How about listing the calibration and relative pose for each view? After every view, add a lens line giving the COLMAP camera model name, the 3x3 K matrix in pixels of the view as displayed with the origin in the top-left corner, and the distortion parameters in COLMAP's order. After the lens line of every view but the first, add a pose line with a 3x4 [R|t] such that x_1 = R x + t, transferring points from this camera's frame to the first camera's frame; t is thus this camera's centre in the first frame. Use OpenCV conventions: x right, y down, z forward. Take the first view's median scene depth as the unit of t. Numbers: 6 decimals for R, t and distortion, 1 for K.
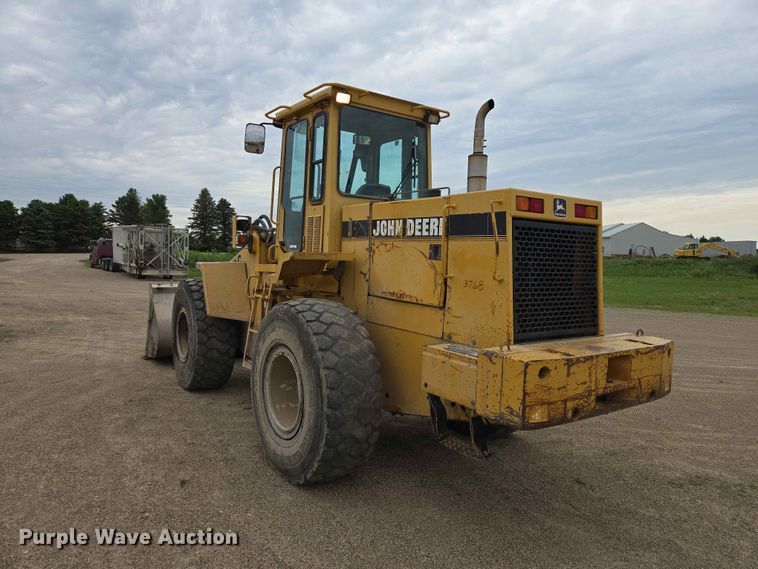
lens RADIAL K [[543.0, 0, 364.2], [0, 543.0, 283.8], [0, 0, 1]] dist [0.029437, -0.003855]
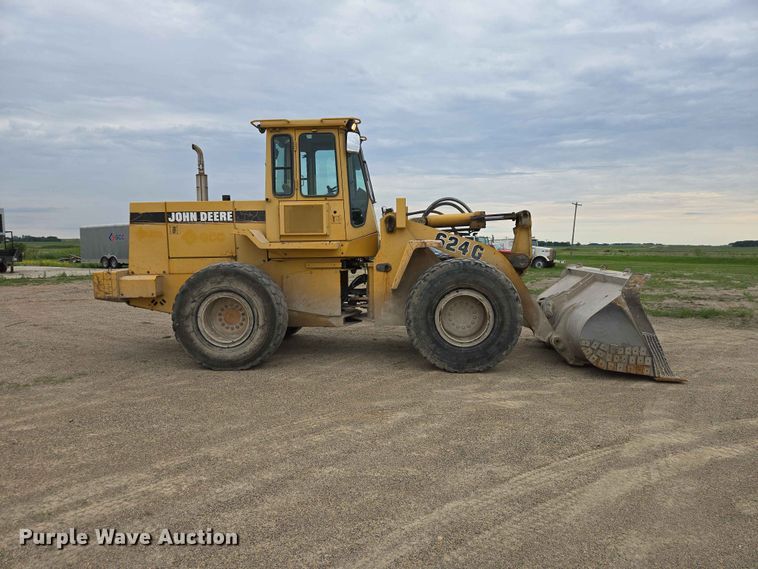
lens RADIAL K [[505.5, 0, 372.7], [0, 505.5, 284.2], [0, 0, 1]] dist [0.081320, -0.076436]
pose [[0.595165, -0.109636, 0.796090, -0.915694], [0.089022, 0.993547, 0.070276, 0.050203], [-0.798658, 0.029043, 0.601084, -0.459646]]
